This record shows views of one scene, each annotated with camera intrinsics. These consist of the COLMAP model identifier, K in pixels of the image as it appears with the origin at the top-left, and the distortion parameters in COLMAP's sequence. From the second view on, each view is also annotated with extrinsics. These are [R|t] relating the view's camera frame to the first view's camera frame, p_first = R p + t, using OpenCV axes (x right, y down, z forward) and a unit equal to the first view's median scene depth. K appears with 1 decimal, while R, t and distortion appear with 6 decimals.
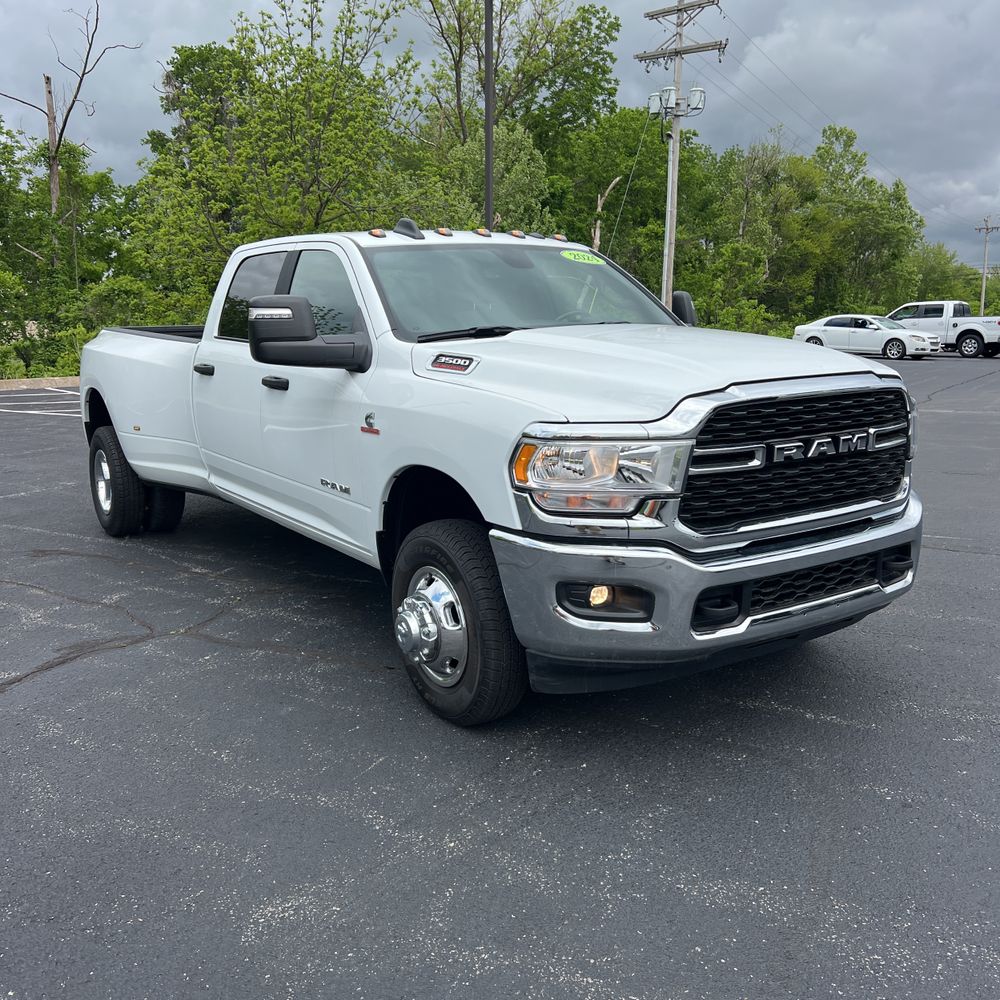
lens RADIAL K [[1008.3, 0, 498.2], [0, 1008.3, 498.2], [0, 0, 1]] dist [0.042582, -0.031002]
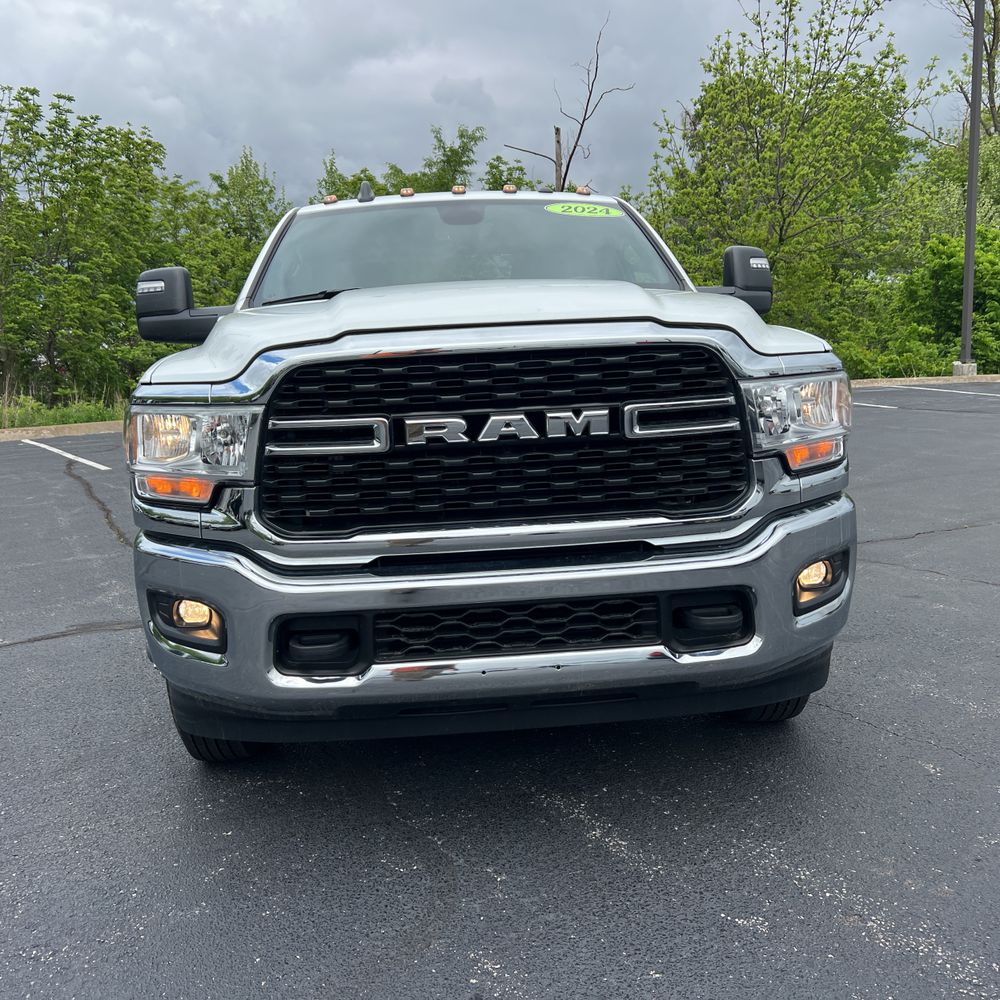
lens RADIAL K [[1001.7, 0, 515.3], [0, 1001.7, 490.0], [0, 0, 1]] dist [0.073930, -0.080106]
pose [[0.875297, 0.044725, -0.481513, 0.519584], [-0.061380, 0.997936, -0.018885, 0.002430], [0.479674, 0.046085, 0.876235, 0.338701]]
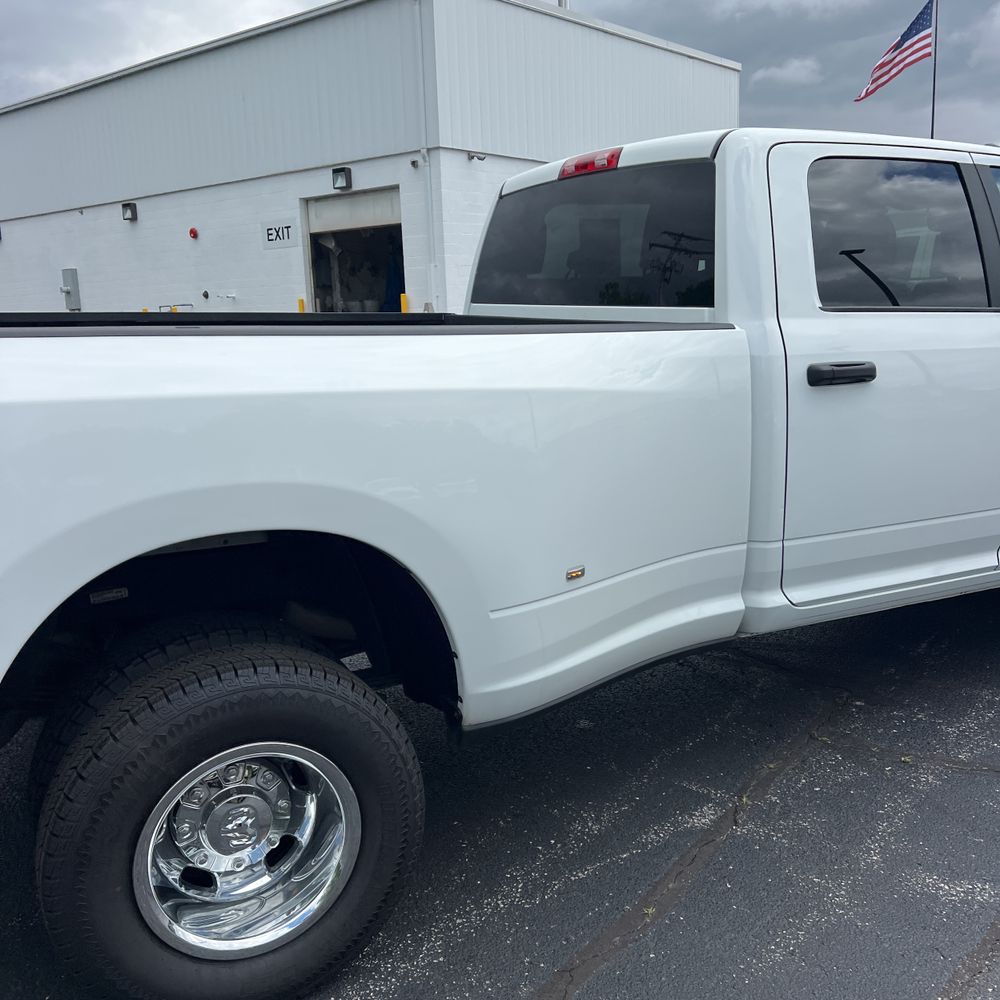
lens RADIAL K [[1015.2, 0, 492.7], [0, 1015.2, 504.5], [0, 0, 1]] dist [0.109032, -0.221704]
pose [[0.109813, -0.195231, 0.974590, -1.081521], [0.199671, 0.964865, 0.170785, -0.245633], [-0.973690, 0.175842, 0.144937, 1.463754]]
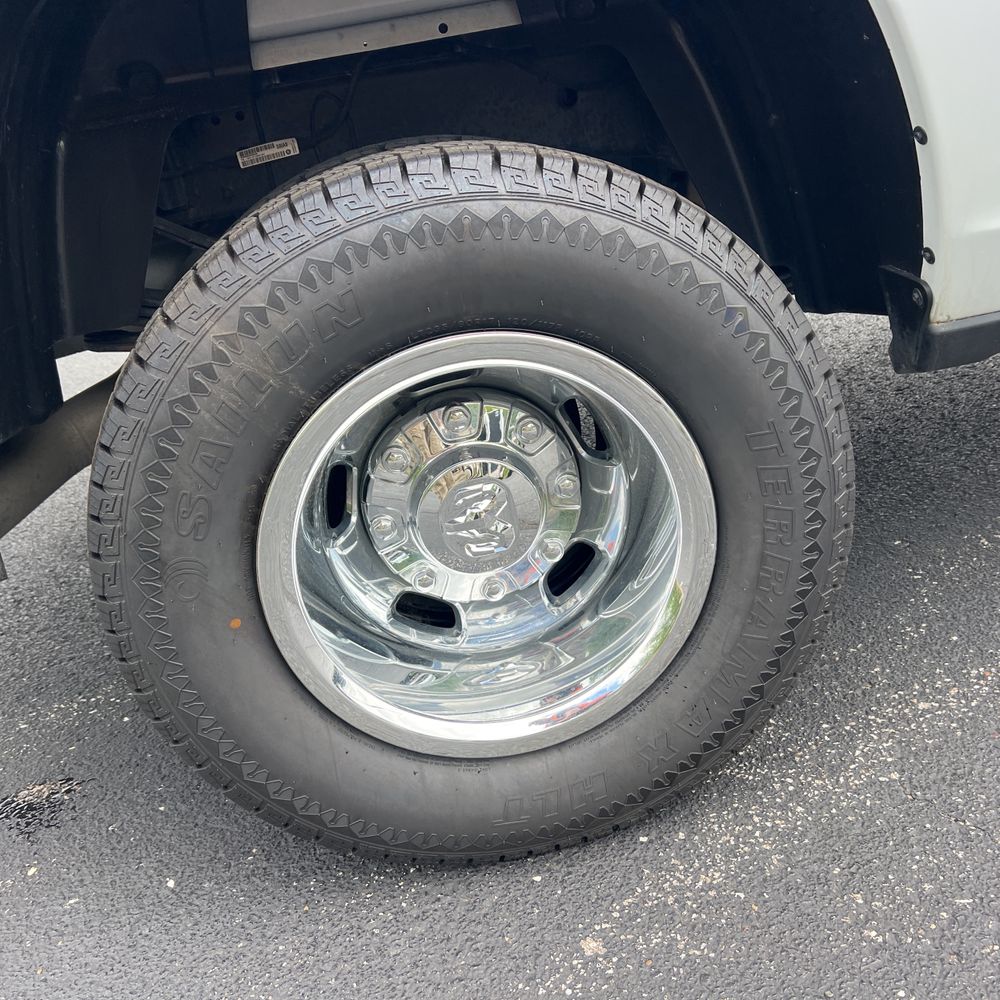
lens RADIAL K [[1008.3, 0, 498.2], [0, 1008.3, 498.2], [0, 0, 1]] dist [0.042582, -0.031002]
pose [[0.420249, -0.404255, 0.812385, -0.837935], [0.338000, 0.900591, 0.273299, -0.104351], [-0.842108, 0.159733, 0.515111, 1.548780]]
